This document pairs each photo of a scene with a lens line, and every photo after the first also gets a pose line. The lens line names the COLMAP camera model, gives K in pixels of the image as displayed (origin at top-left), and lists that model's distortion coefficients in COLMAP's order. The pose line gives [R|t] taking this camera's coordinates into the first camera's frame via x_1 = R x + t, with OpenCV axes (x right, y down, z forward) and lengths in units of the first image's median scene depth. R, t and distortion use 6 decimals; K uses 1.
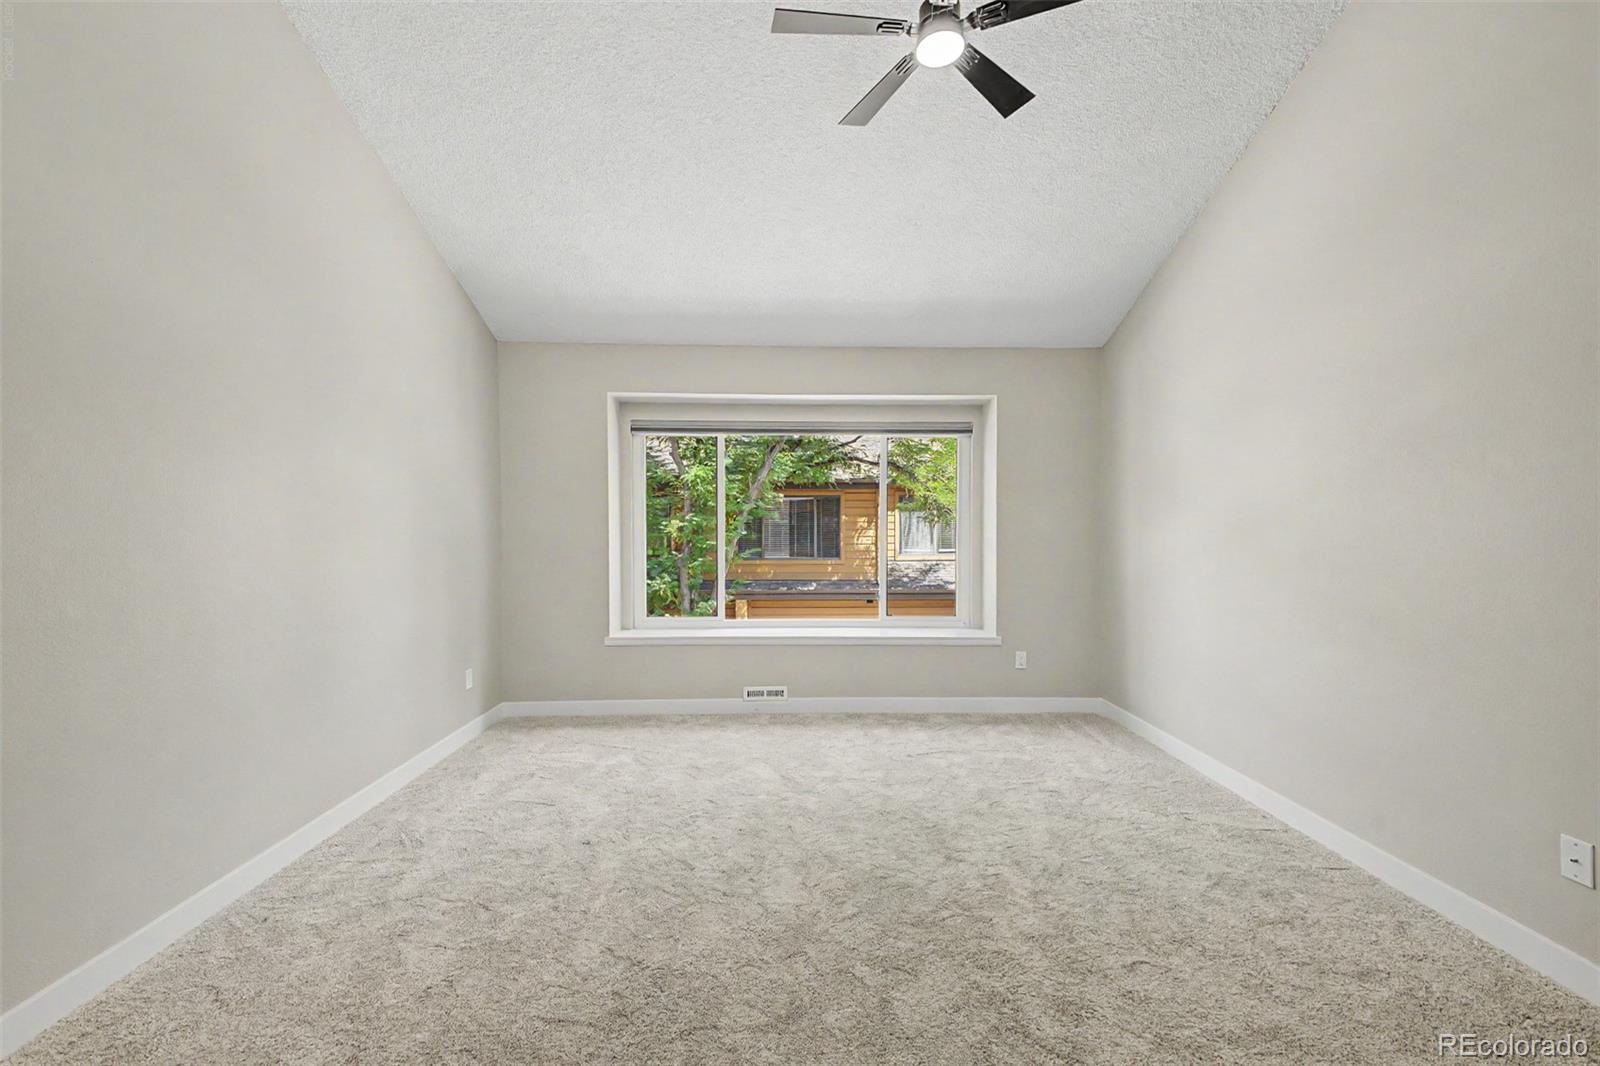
lens RADIAL K [[641.5, 0, 799.9], [0, 641.5, 538.5], [0, 0, 1]] dist [0.017268, -0.002831]
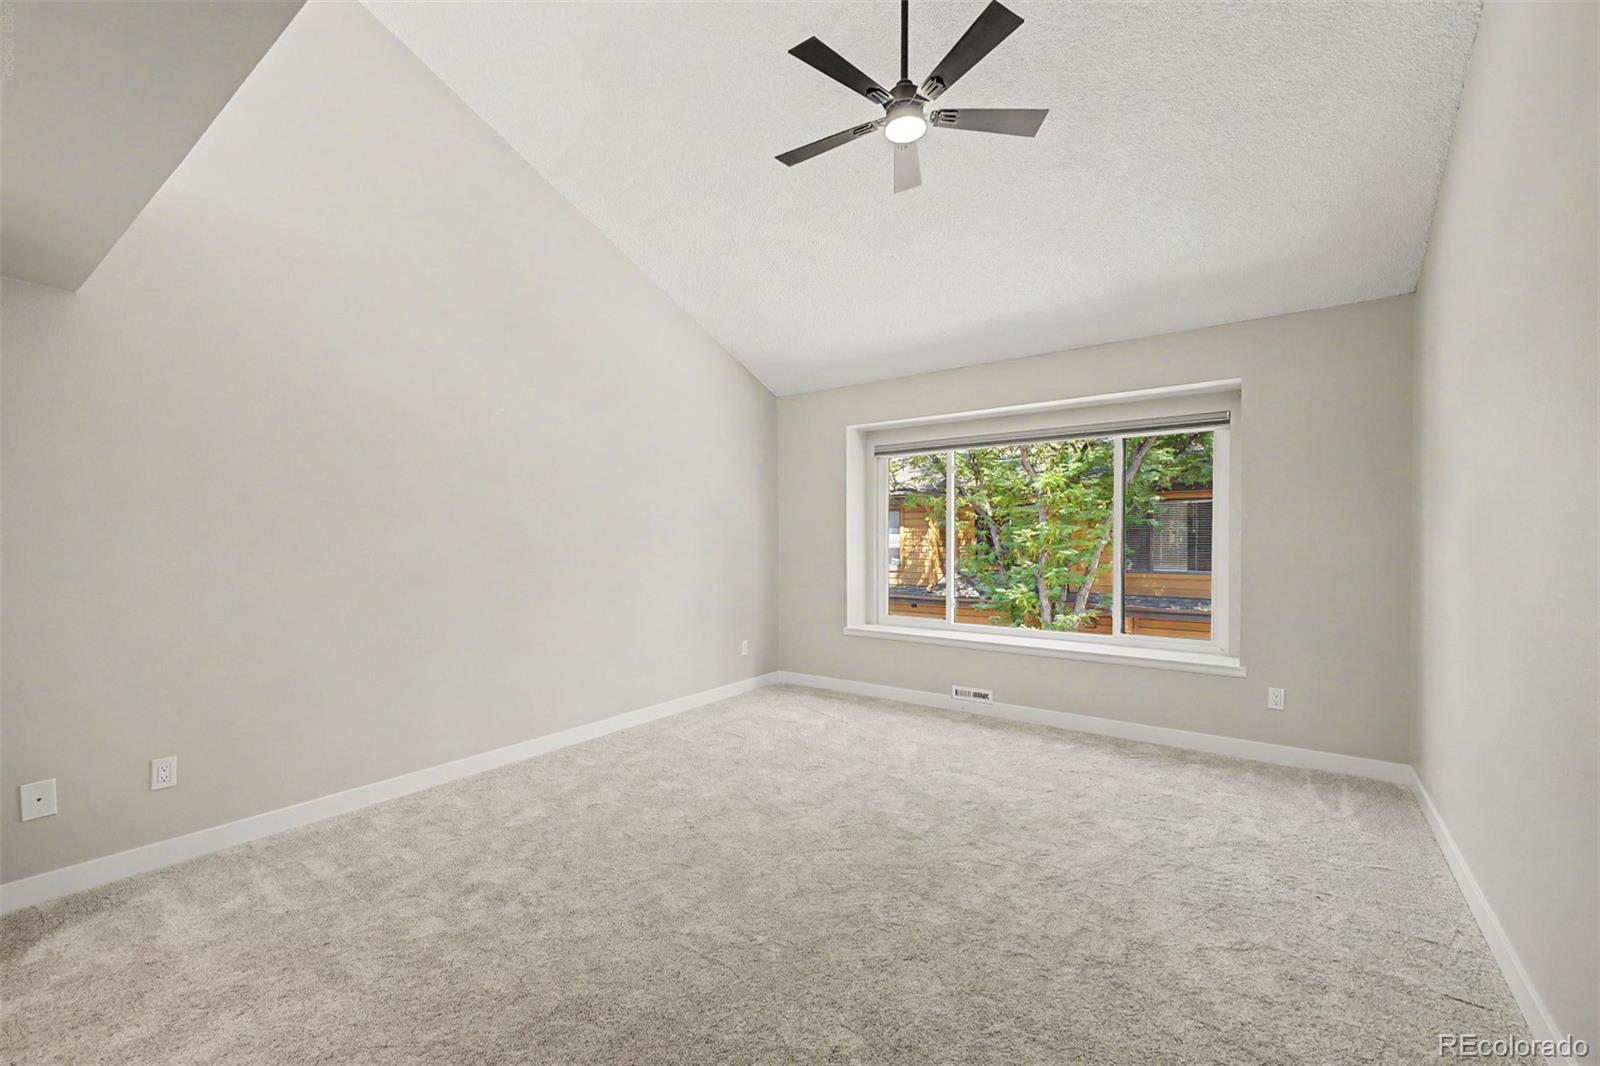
lens RADIAL K [[641.5, 0, 791.8], [0, 641.5, 542.7], [0, 0, 1]] dist [0.017268, -0.002831]
pose [[0.796869, 0.001917, -0.604149, 0.324090], [-0.006954, 0.999958, -0.006000, 0.000514], [0.604112, 0.008982, 0.796849, -0.023147]]
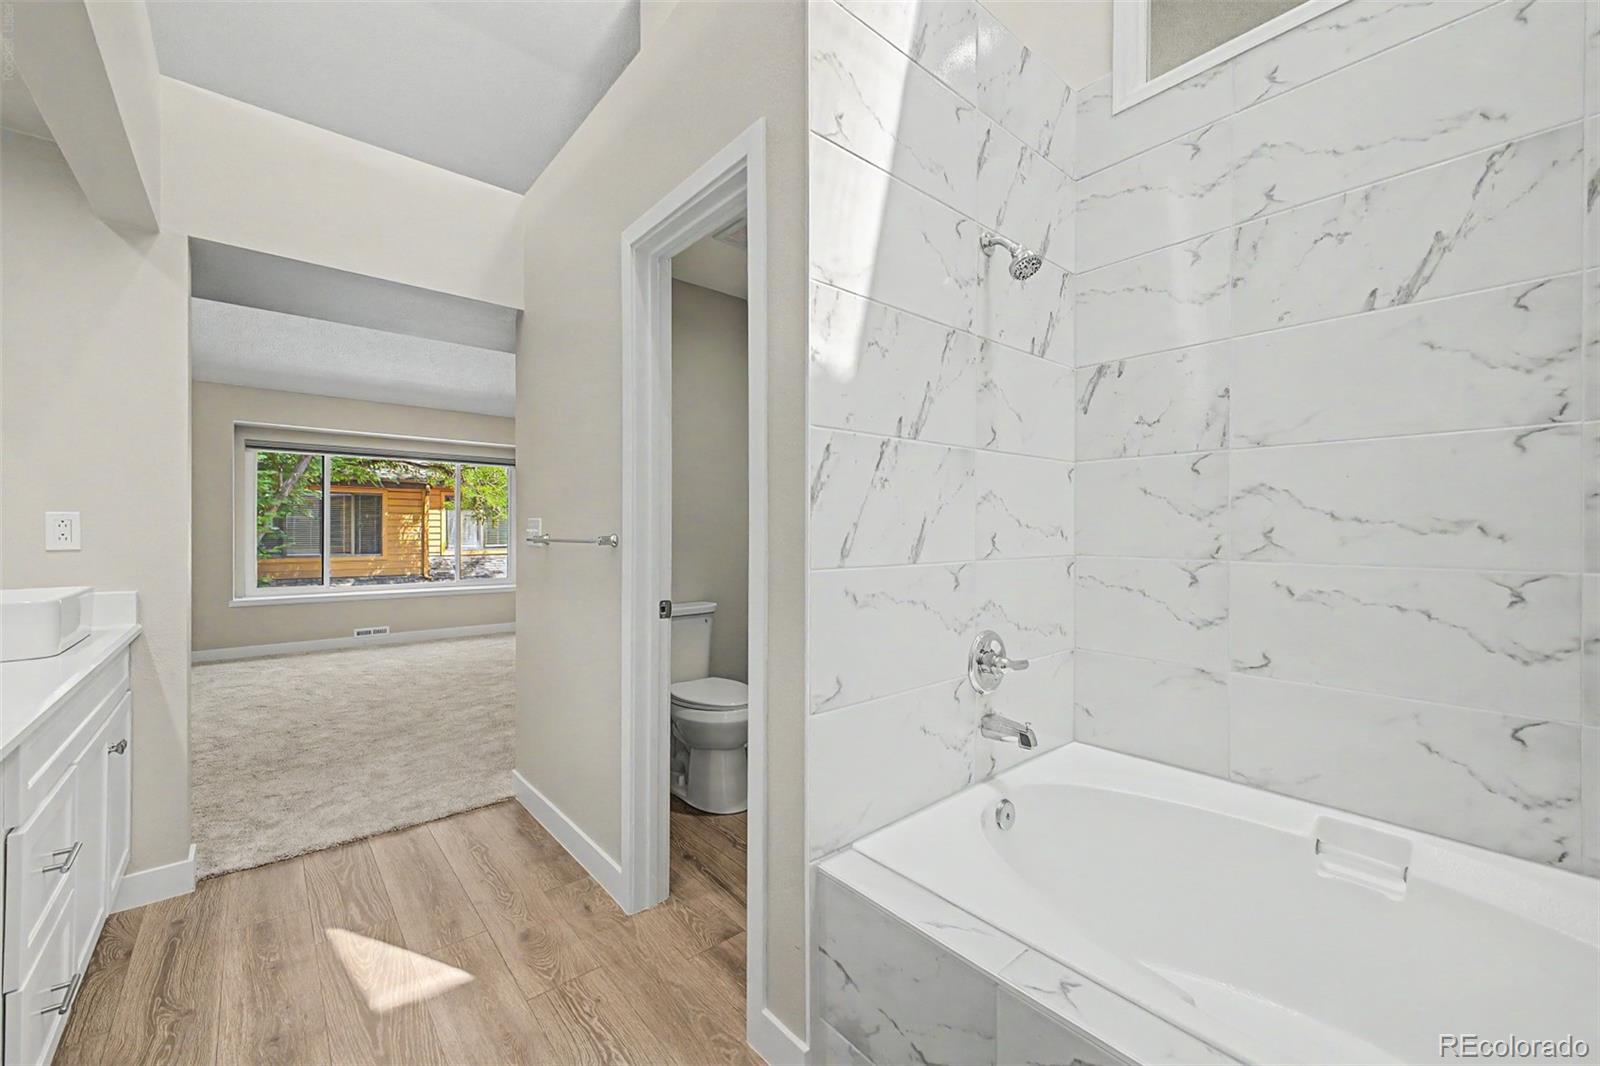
lens RADIAL K [[641.5, 0, 787.9], [0, 641.5, 526.5], [0, 0, 1]] dist [0.017268, -0.002831]
pose [[0.789039, 0.006421, 0.614310, -0.199676], [0.004978, 0.999846, -0.016845, 0.023081], [-0.614323, 0.016349, 0.788885, -0.735346]]
